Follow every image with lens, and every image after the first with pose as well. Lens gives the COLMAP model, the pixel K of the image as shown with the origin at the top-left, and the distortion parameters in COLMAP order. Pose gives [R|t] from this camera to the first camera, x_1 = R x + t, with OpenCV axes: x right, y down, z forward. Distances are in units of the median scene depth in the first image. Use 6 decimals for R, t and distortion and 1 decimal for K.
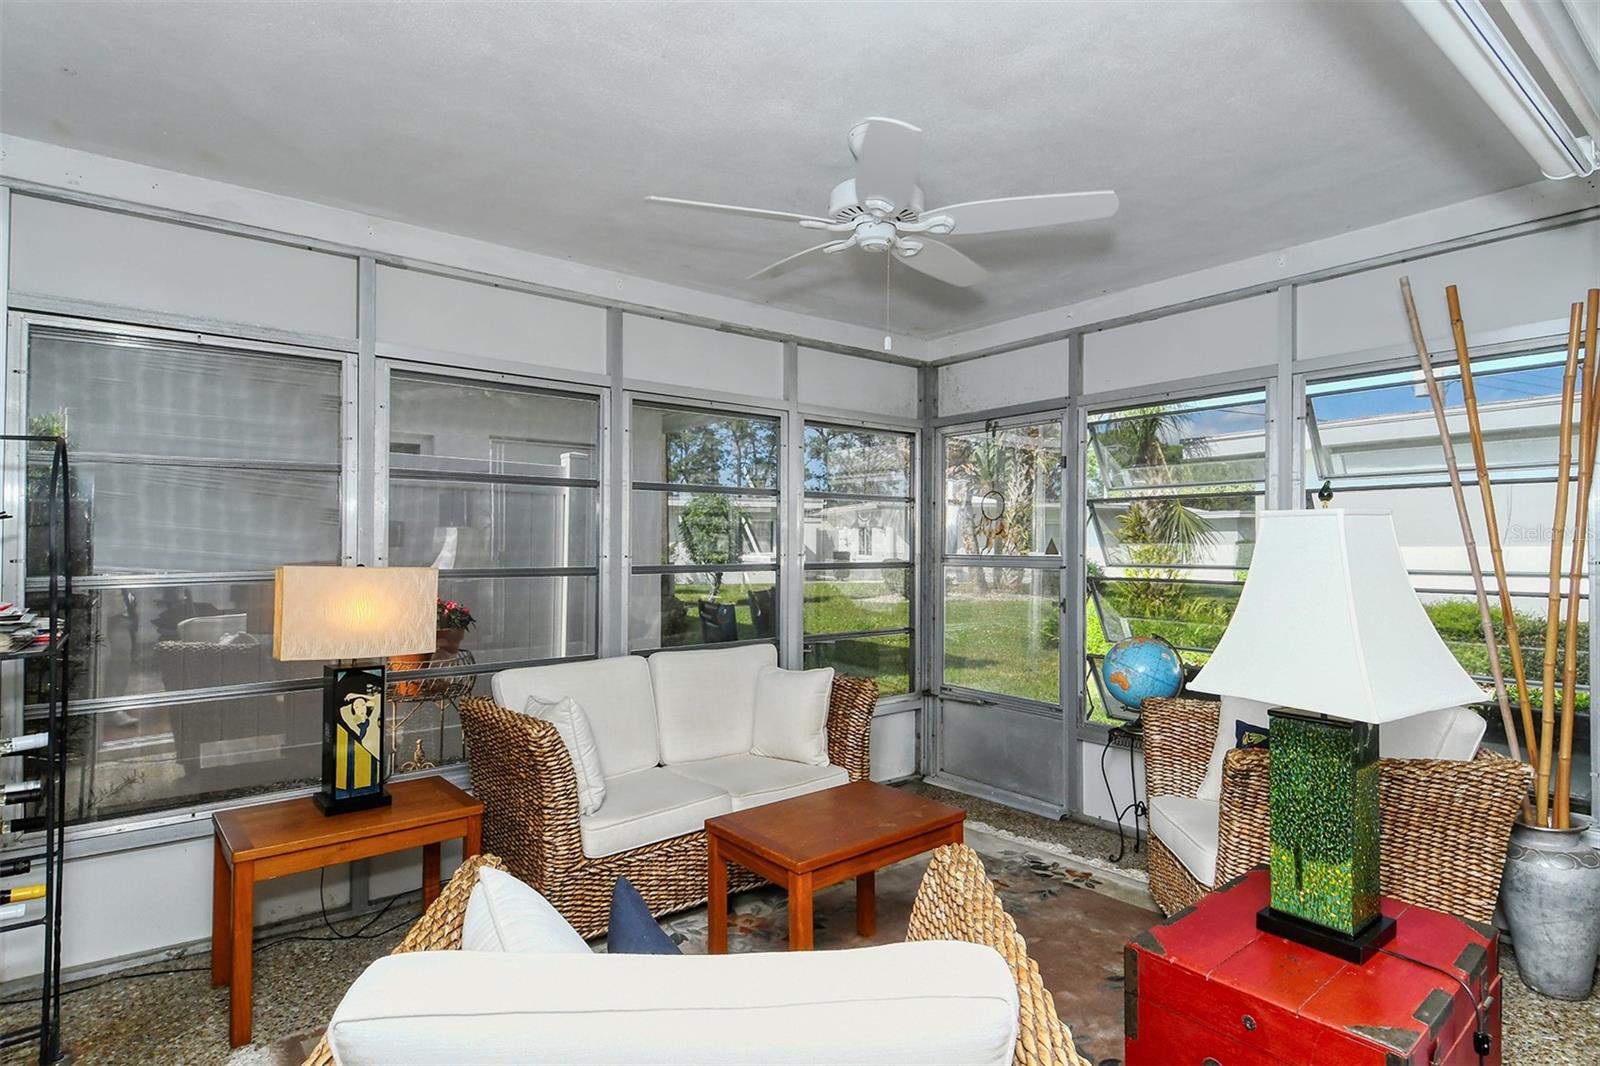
lens RADIAL K [[851.6, 0, 806.9], [0, 851.6, 539.5], [0, 0, 1]] dist [0.015750, 0.000267]
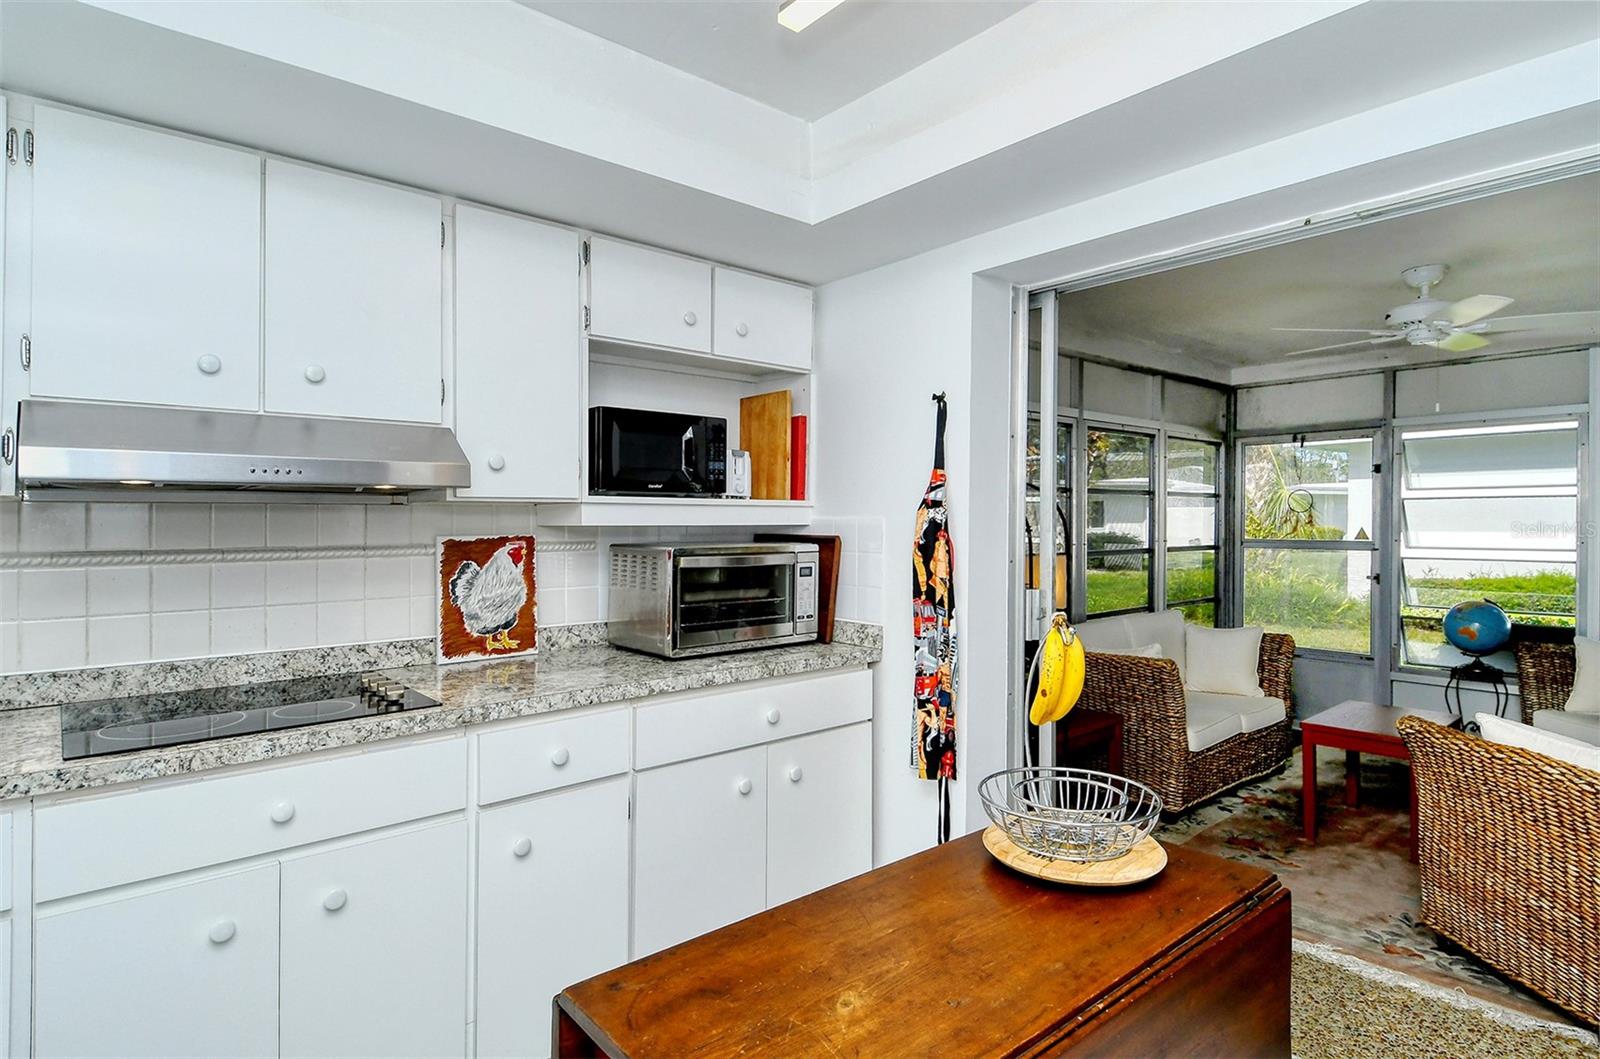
lens RADIAL K [[856.5, 0, 789.0], [0, 856.5, 532.4], [0, 0, 1]] dist [0.022888, -0.013192]
pose [[0.999695, -0.003904, 0.024400, -0.764732], [0.003313, 0.999702, 0.024204, -0.034160], [-0.024487, -0.024115, 0.999409, -0.363669]]
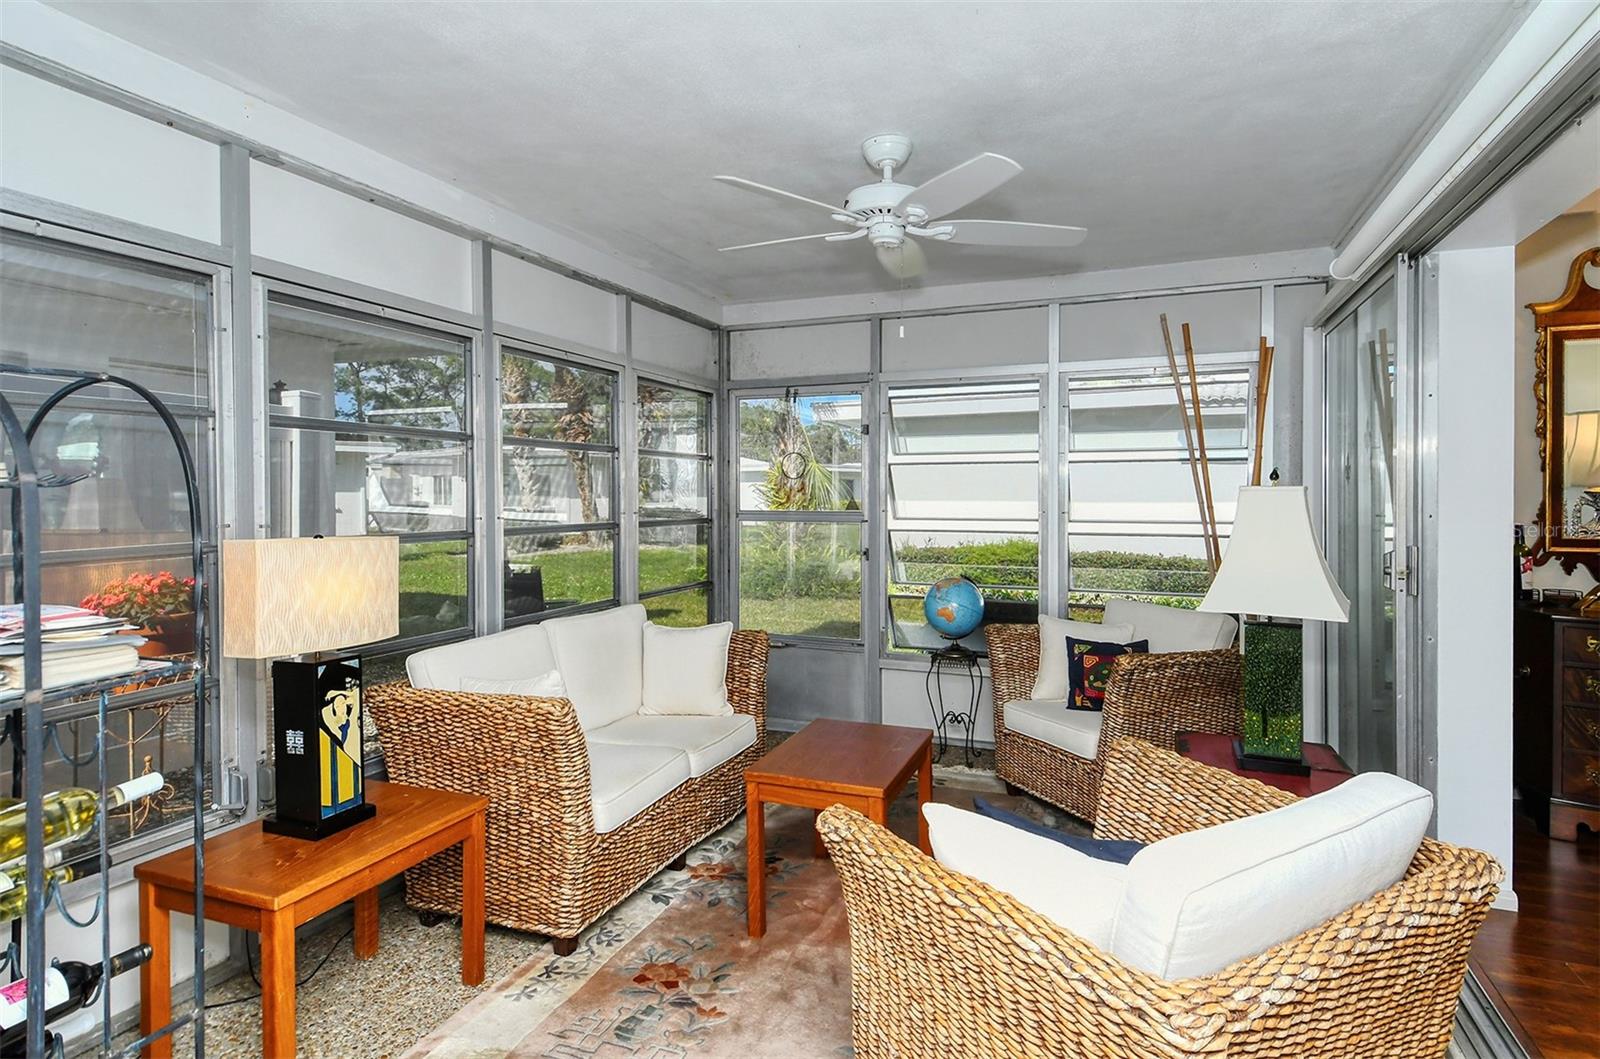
lens RADIAL K [[856.5, 0, 812.8], [0, 856.5, 506.2], [0, 0, 1]] dist [0.022888, -0.013192]
pose [[0.870057, -0.007174, 0.492899, -0.399691], [-0.003723, 0.999770, 0.021123, -0.013448], [-0.492937, -0.020213, 0.869830, 0.035603]]
